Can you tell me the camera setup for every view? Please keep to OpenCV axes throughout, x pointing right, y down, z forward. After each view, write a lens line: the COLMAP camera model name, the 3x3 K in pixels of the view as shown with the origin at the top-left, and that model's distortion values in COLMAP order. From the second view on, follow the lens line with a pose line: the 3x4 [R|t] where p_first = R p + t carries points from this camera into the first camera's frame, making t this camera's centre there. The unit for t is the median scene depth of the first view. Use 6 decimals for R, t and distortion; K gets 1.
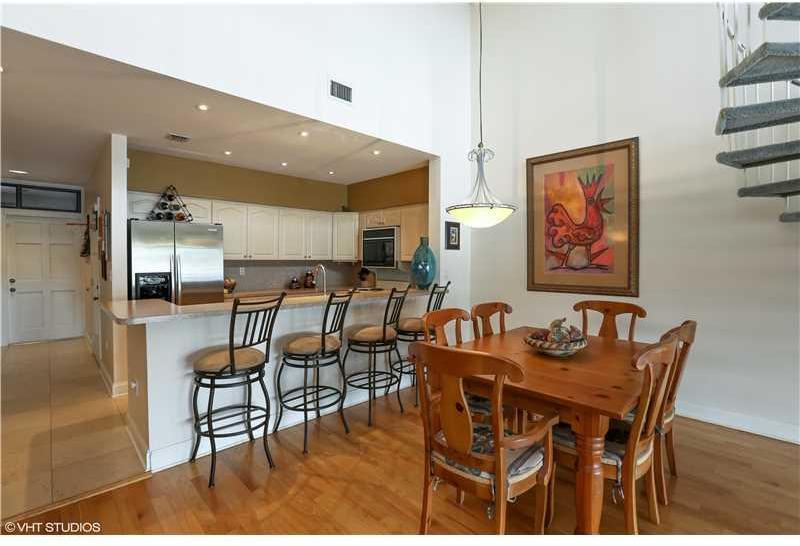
lens RADIAL K [[381.8, 0, 400.0], [0, 381.8, 264.1], [0, 0, 1]] dist [-0.001893, -0.000178]
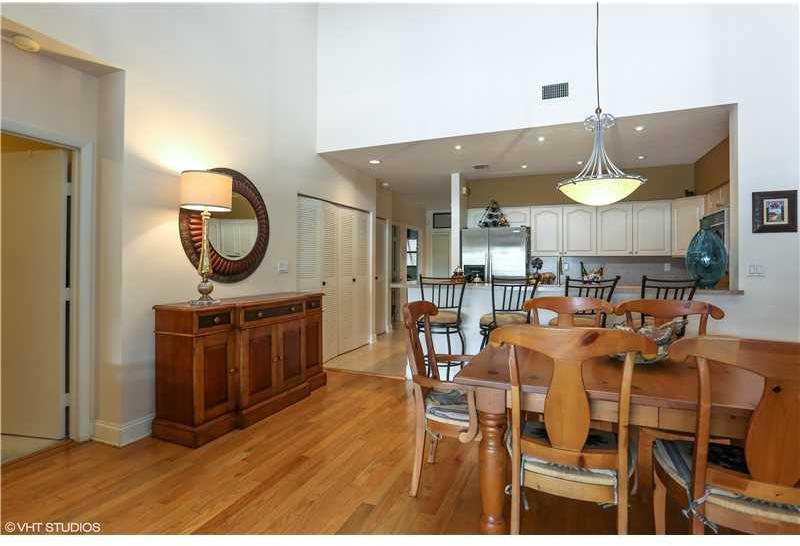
lens RADIAL K [[402.6, 0, 400.0], [0, 402.6, 273.0], [0, 0, 1]] dist [-0.000248, 0.000107]
pose [[0.410068, 0.014941, -0.911933, 0.571044], [-0.016894, 0.999819, 0.008784, 0.042922], [0.911898, 0.011804, 0.410246, 0.121379]]
